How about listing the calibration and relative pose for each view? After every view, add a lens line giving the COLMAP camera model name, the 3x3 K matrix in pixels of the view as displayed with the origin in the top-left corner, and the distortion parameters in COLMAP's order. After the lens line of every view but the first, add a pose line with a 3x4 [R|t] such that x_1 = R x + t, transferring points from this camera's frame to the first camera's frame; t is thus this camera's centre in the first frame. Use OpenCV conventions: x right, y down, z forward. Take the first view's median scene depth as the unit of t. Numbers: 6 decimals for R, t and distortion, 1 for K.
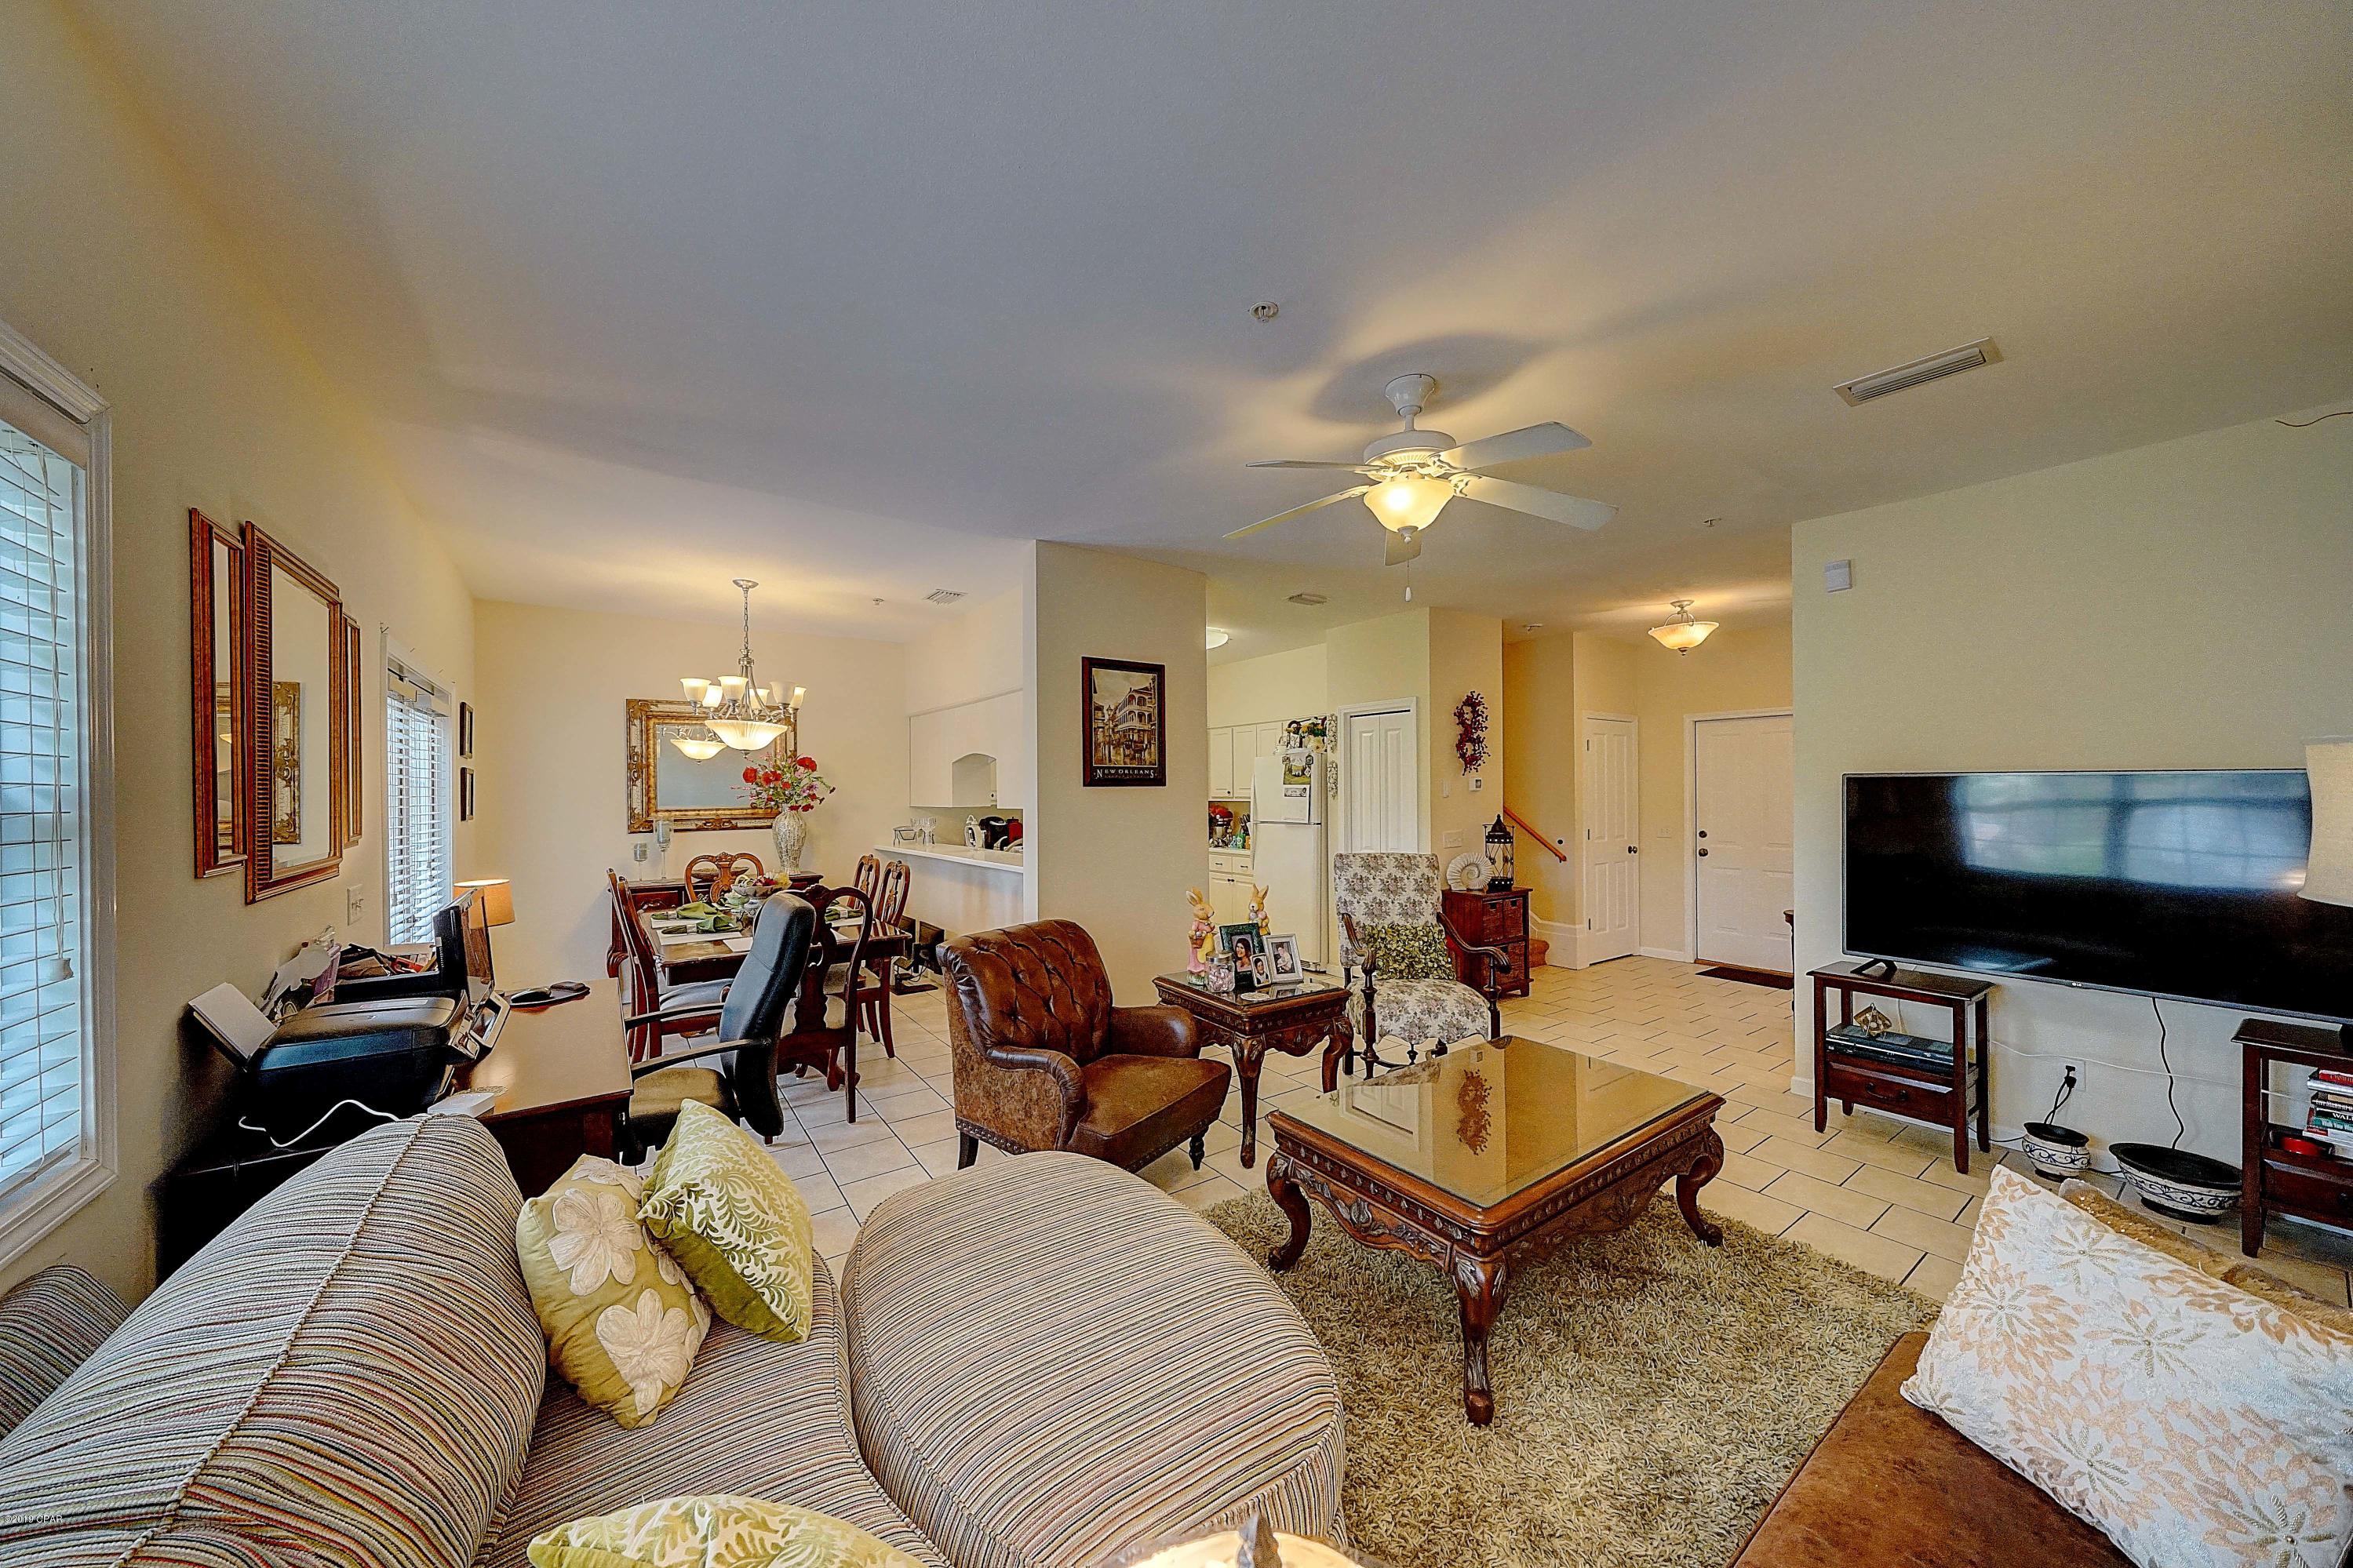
lens RADIAL K [[799.9, 0, 1163.1], [0, 799.9, 790.6], [0, 0, 1]] dist [0.001142, -0.000403]
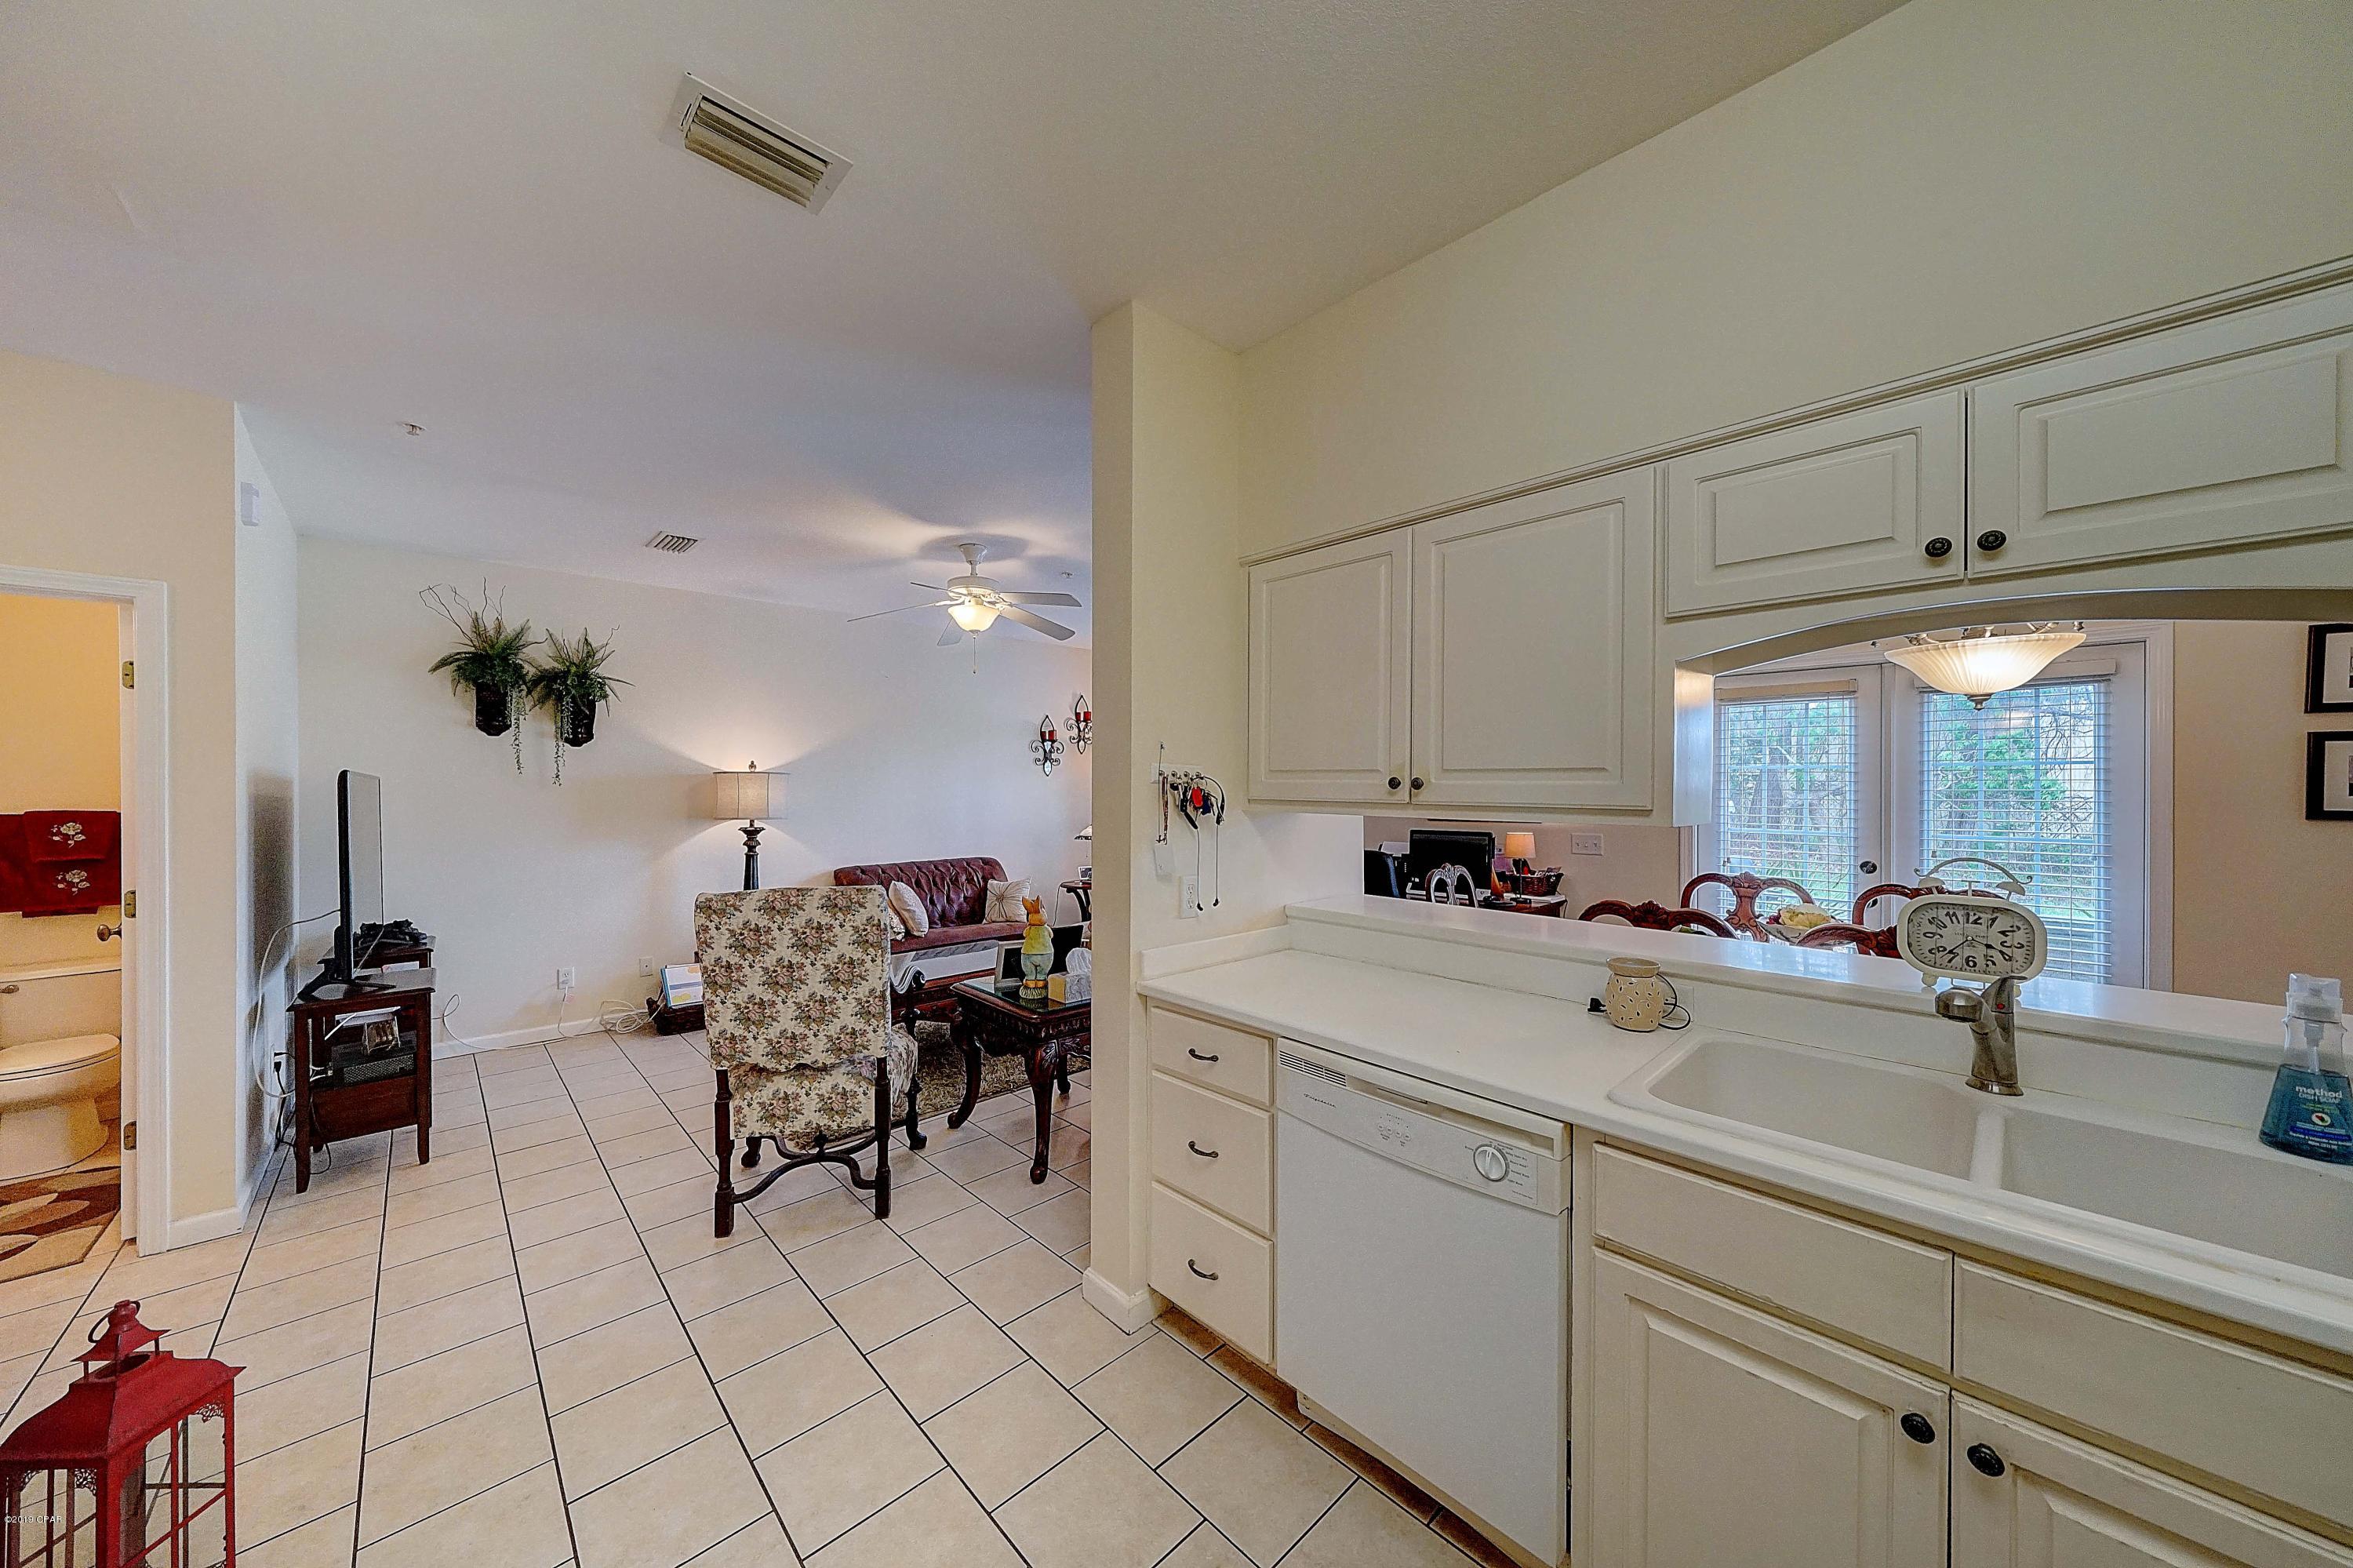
lens RADIAL K [[800.0, 0, 1168.3], [0, 800.0, 782.4], [0, 0, 1]] dist [0.001142, -0.000403]
pose [[-0.990544, 0.011315, -0.136728, 0.068165], [0.011917, 0.999923, -0.003579, 0.004403], [0.136677, -0.005174, -0.990602, 1.409649]]
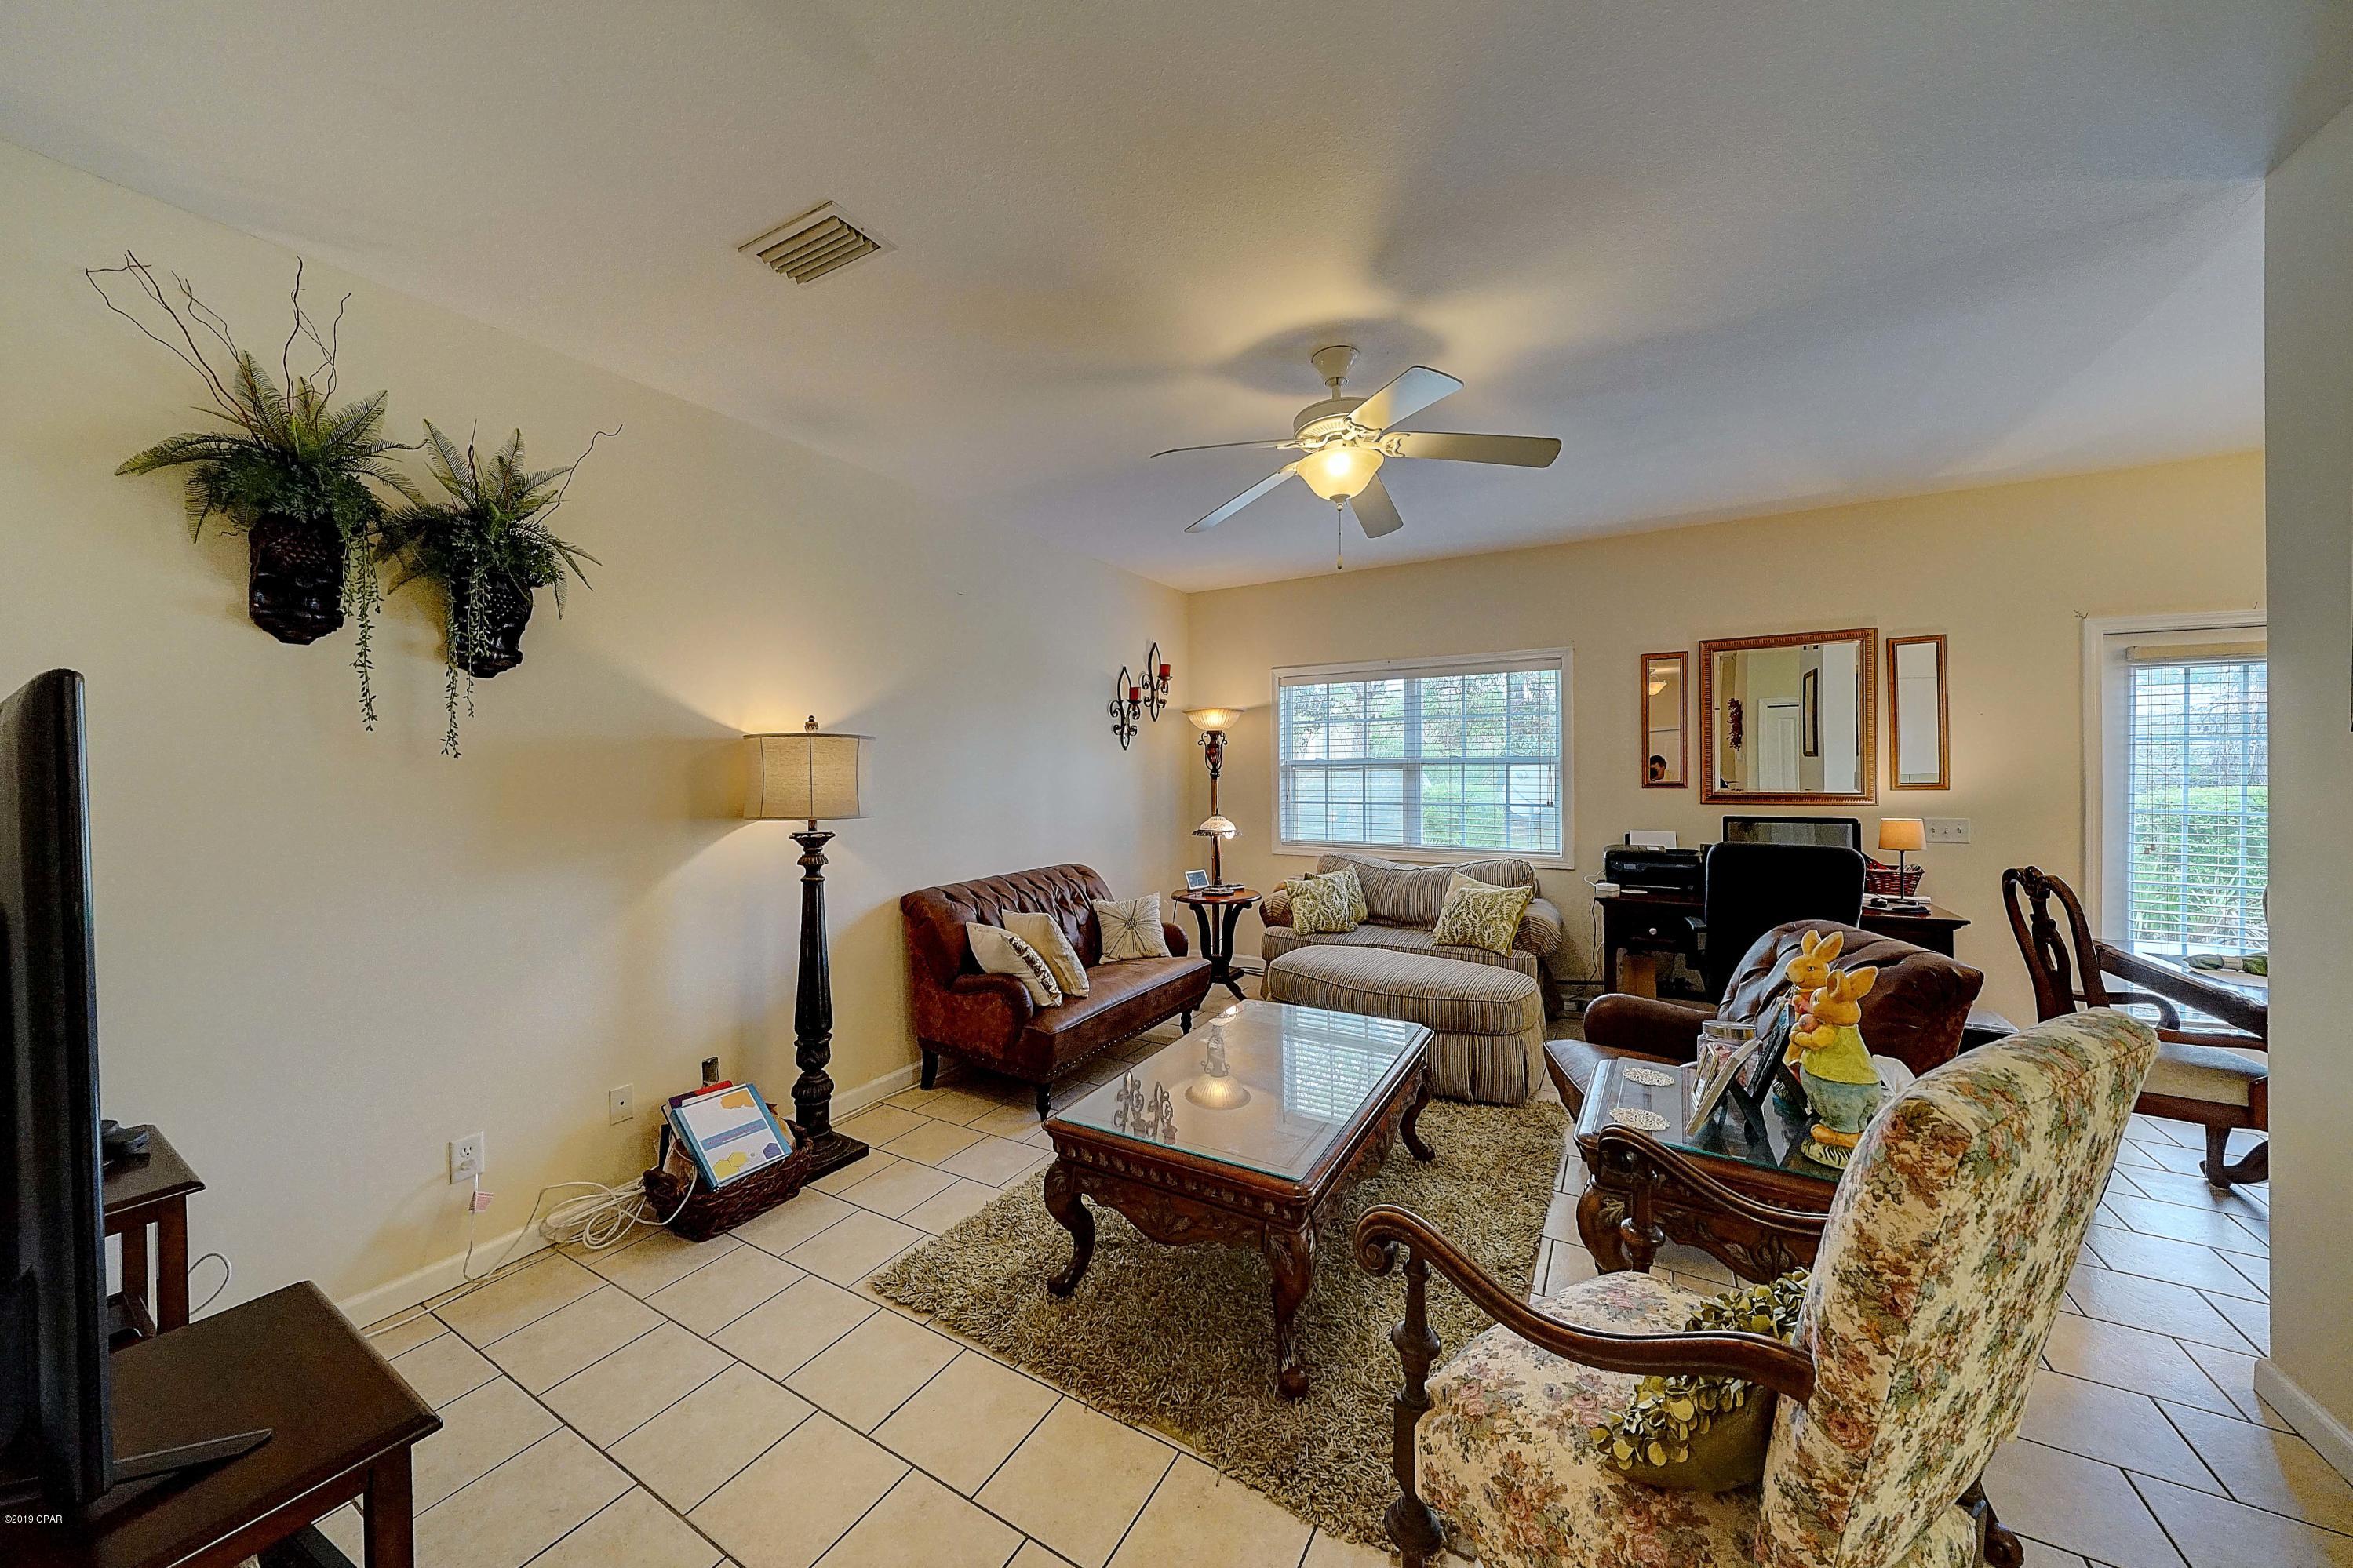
lens RADIAL K [[799.9, 0, 1161.7], [0, 799.9, 771.5], [0, 0, 1]] dist [0.001142, -0.000403]
pose [[-0.911447, 0.014336, -0.411167, 0.481346], [0.010997, 0.999885, 0.010486, 0.004051], [0.411270, 0.005036, -0.911500, 0.938981]]
